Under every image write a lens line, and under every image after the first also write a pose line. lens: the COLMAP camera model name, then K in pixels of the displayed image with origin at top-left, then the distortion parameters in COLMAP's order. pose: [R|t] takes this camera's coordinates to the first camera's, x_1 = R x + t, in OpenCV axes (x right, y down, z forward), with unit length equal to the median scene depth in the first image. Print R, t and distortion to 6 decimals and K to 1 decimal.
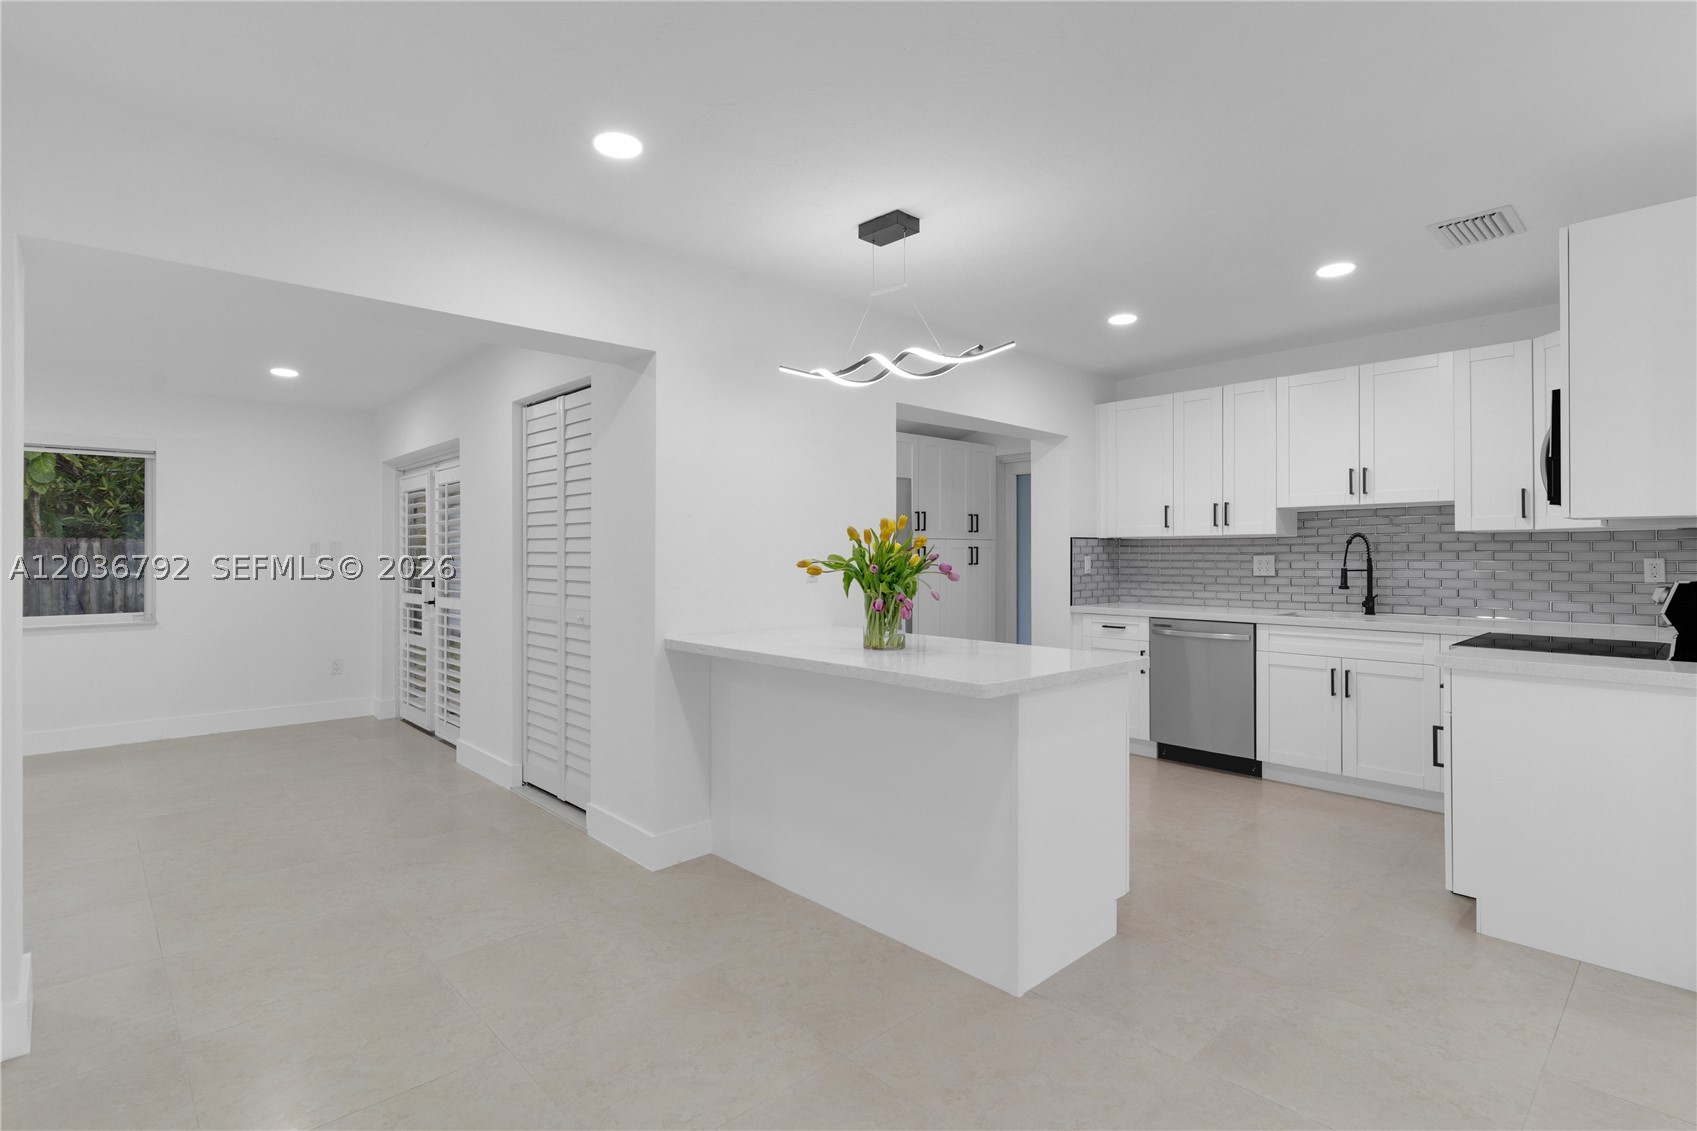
lens RADIAL K [[823.6, 0, 850.2], [0, 823.6, 547.6], [0, 0, 1]] dist [0.004539, 0.000457]
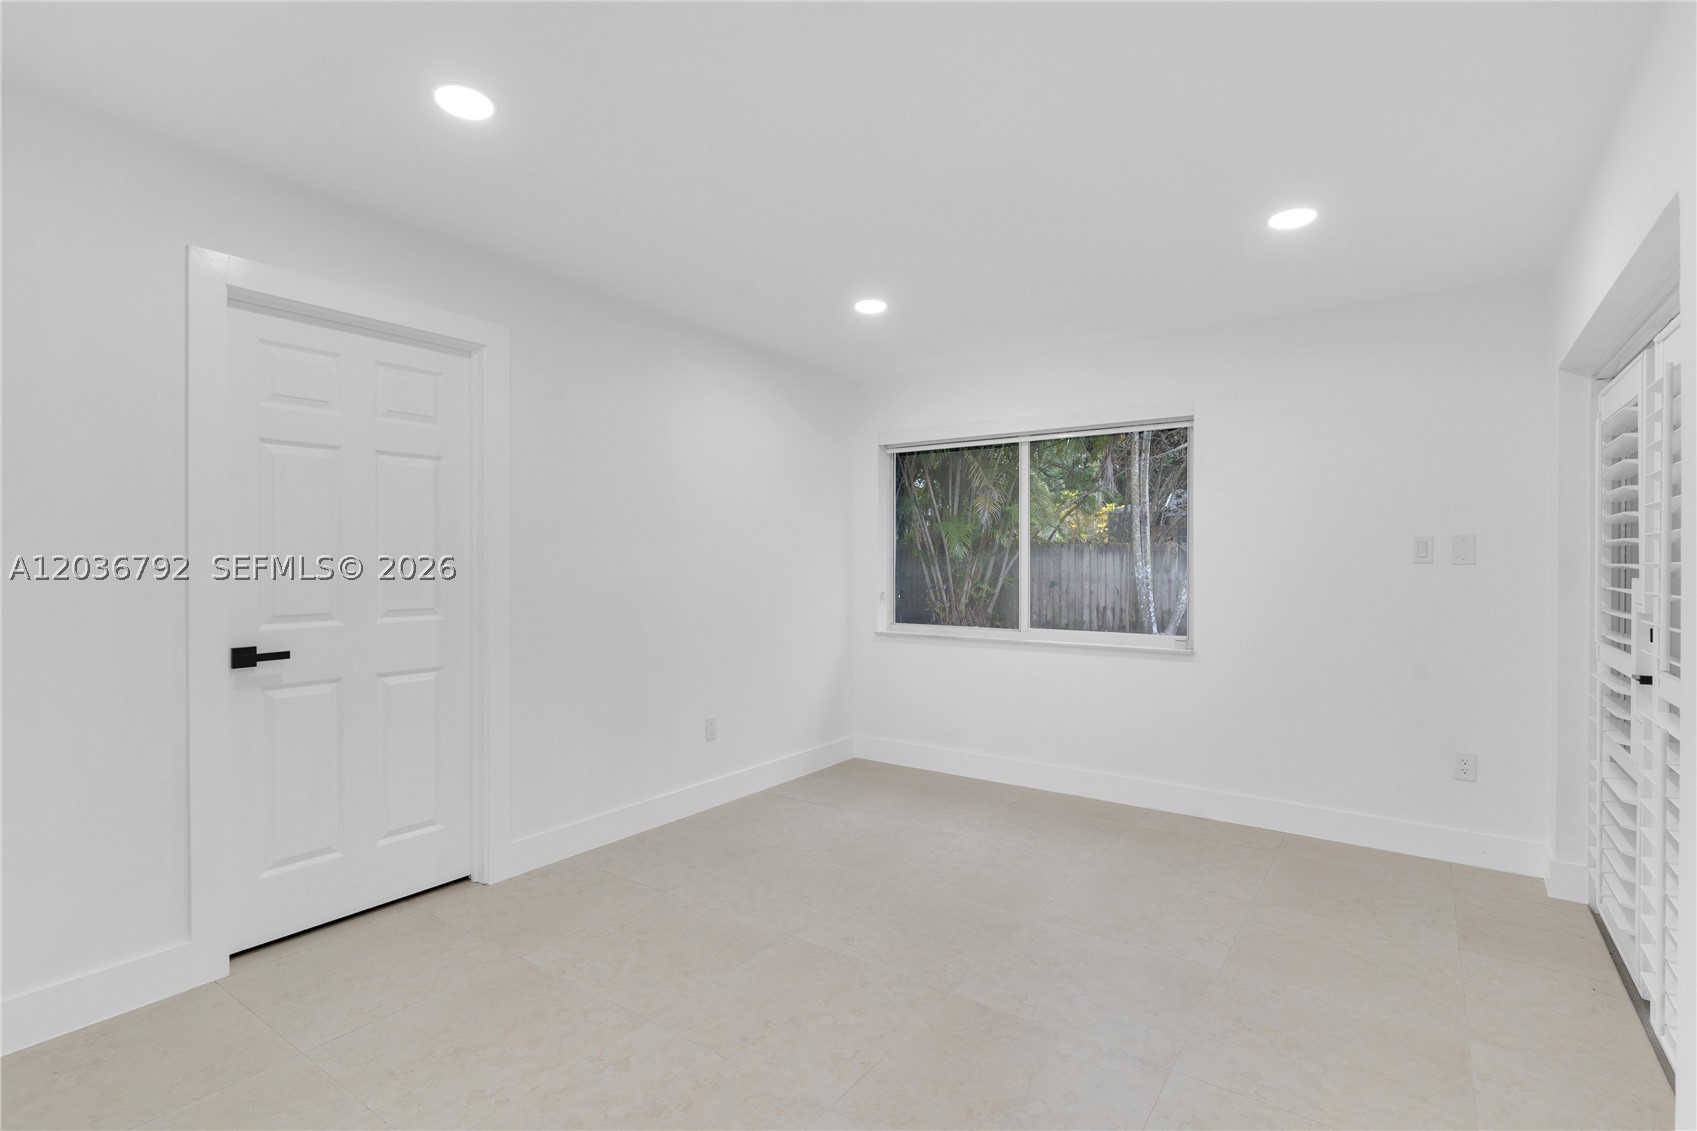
lens RADIAL K [[823.6, 0, 846.8], [0, 823.6, 562.7], [0, 0, 1]] dist [0.004539, 0.000457]
pose [[0.200017, 0.003876, -0.979785, -0.187712], [0.005627, 0.999971, 0.005105, 0.006032], [0.979776, -0.006534, 0.199989, 0.526536]]
